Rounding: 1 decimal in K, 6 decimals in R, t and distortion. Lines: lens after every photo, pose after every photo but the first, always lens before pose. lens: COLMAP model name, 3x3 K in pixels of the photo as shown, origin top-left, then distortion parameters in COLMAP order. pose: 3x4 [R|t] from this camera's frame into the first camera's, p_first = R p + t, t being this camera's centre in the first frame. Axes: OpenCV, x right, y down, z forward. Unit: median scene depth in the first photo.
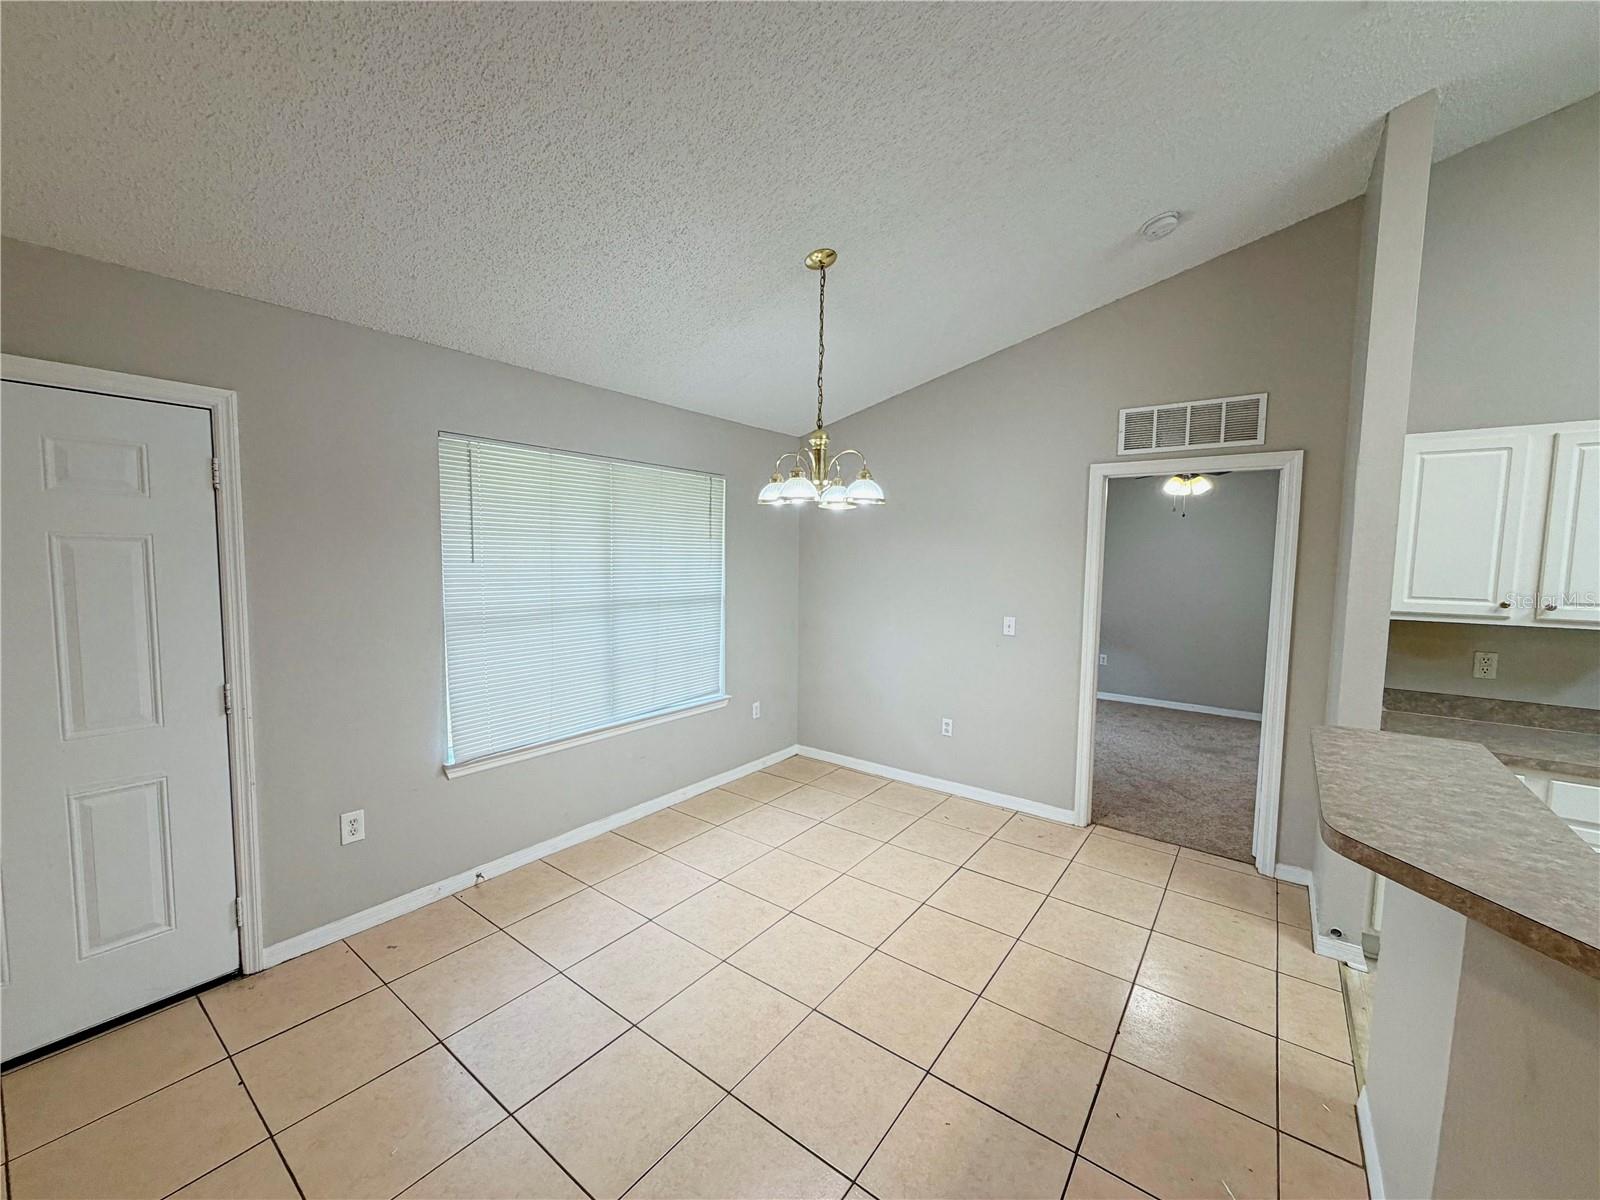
lens RADIAL K [[639.3, 0, 793.9], [0, 639.3, 600.1], [0, 0, 1]] dist [0.003680, 0.000608]
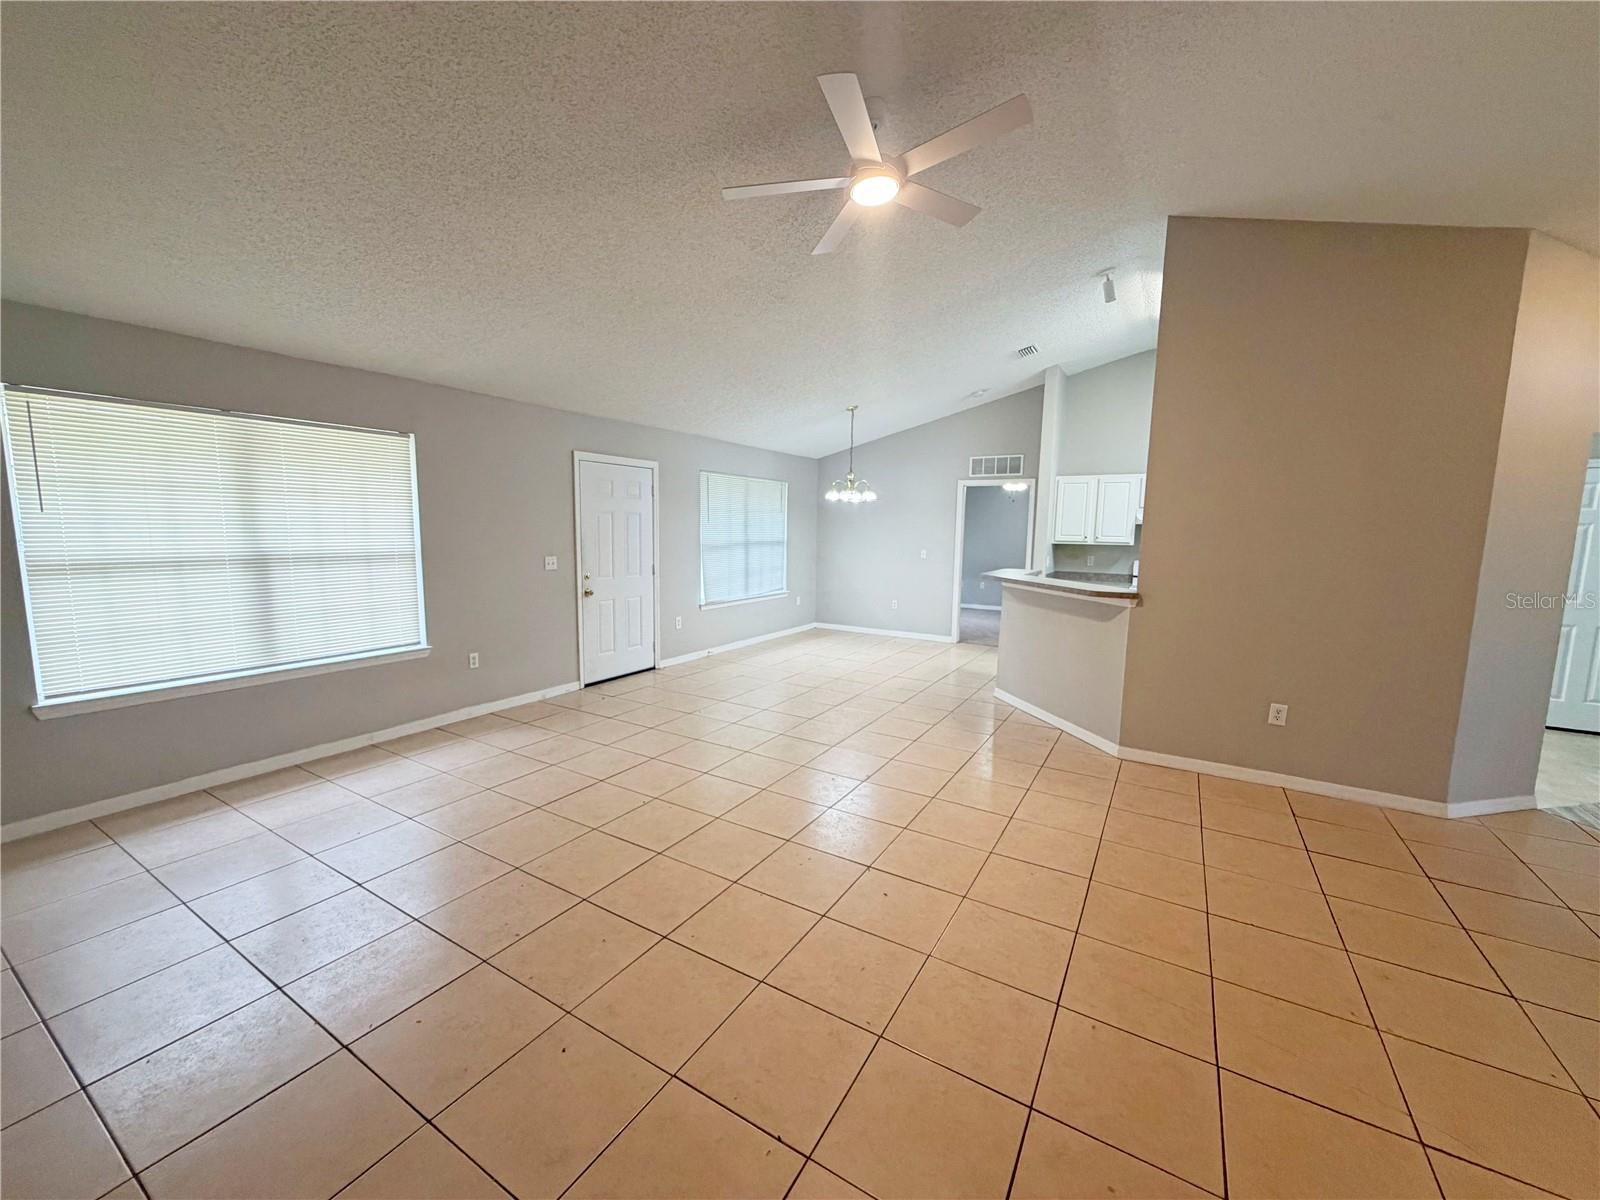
lens RADIAL K [[639.3, 0, 795.1], [0, 639.3, 601.7], [0, 0, 1]] dist [0.003680, 0.000608]
pose [[0.994164, -0.012109, 0.107197, -0.395479], [0.007218, 0.998920, 0.045893, 0.120030], [-0.107637, -0.044852, 0.993178, -1.337760]]
